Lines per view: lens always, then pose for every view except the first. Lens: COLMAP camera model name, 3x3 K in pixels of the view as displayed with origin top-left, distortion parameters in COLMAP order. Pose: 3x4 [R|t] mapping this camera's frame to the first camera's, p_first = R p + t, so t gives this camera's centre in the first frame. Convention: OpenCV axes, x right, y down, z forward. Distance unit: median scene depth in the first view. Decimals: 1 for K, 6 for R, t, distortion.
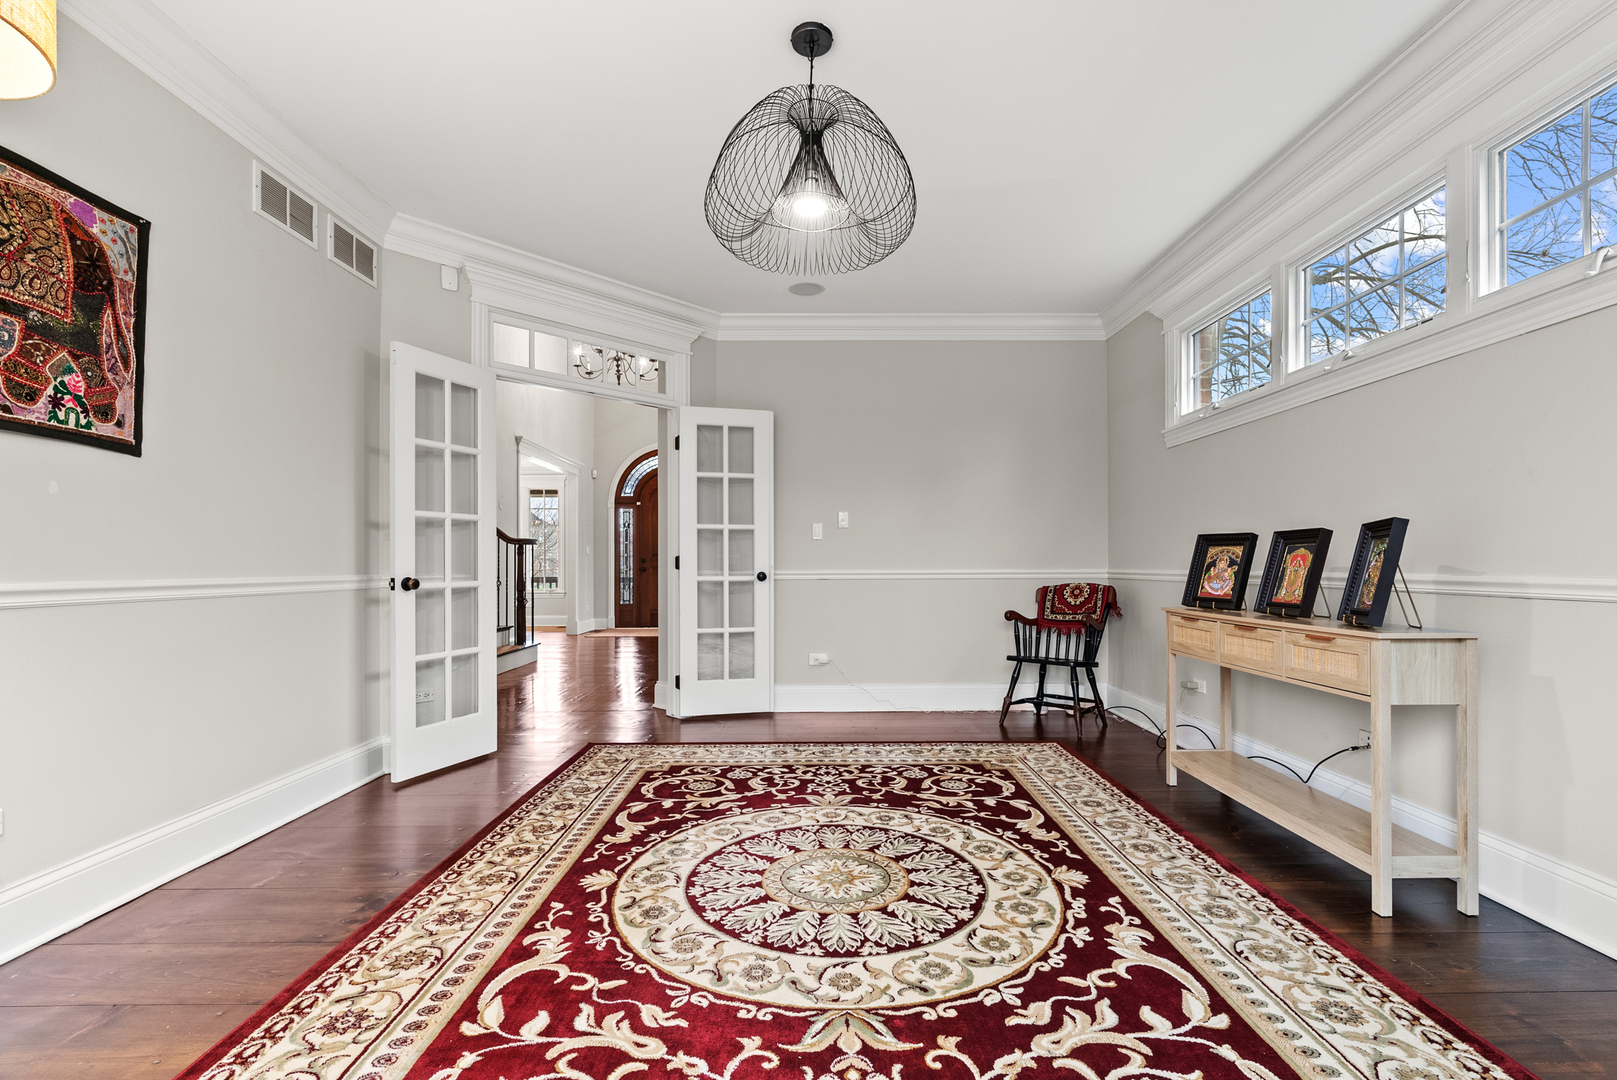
lens RADIAL K [[720.7, 0, 808.5], [0, 720.7, 540.0], [0, 0, 1]] dist [-0.000047, 0.000251]
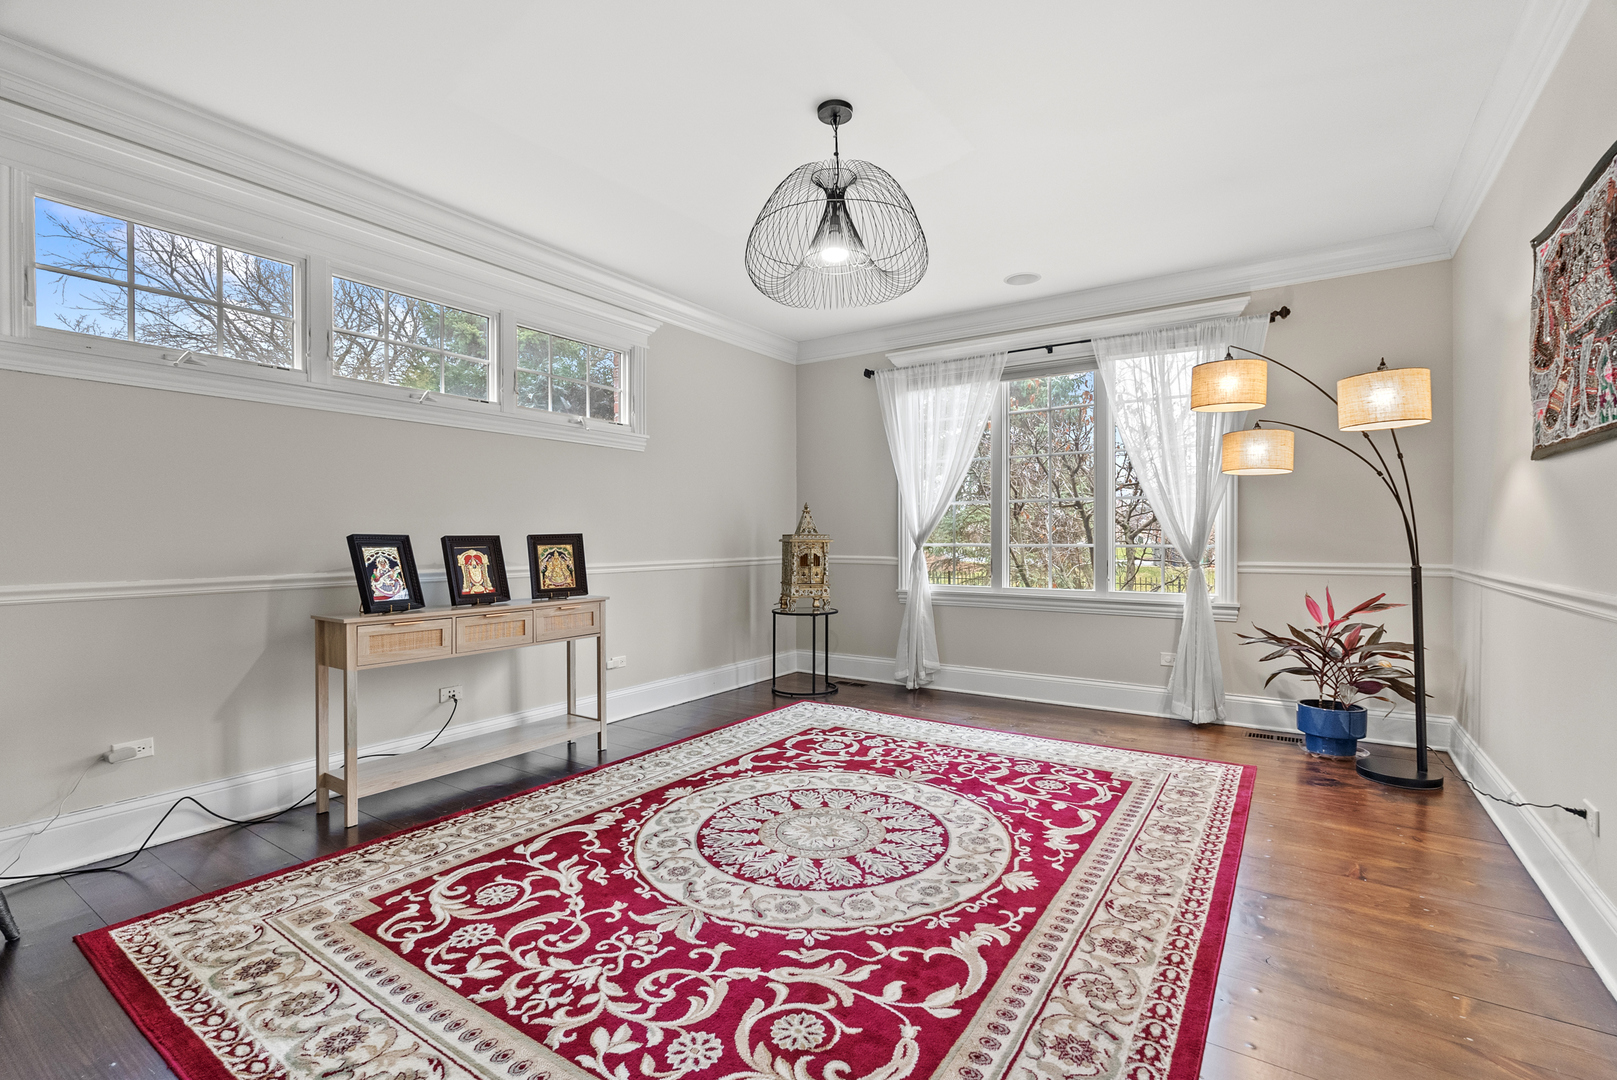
lens RADIAL K [[720.7, 0, 808.5], [0, 720.7, 540.0], [0, 0, 1]] dist [-0.000047, 0.000251]
pose [[-0.824251, 0.004640, 0.566205, -0.566319], [-0.012839, 0.999556, -0.026882, 0.019964], [-0.566079, -0.029427, -0.823826, 1.836498]]
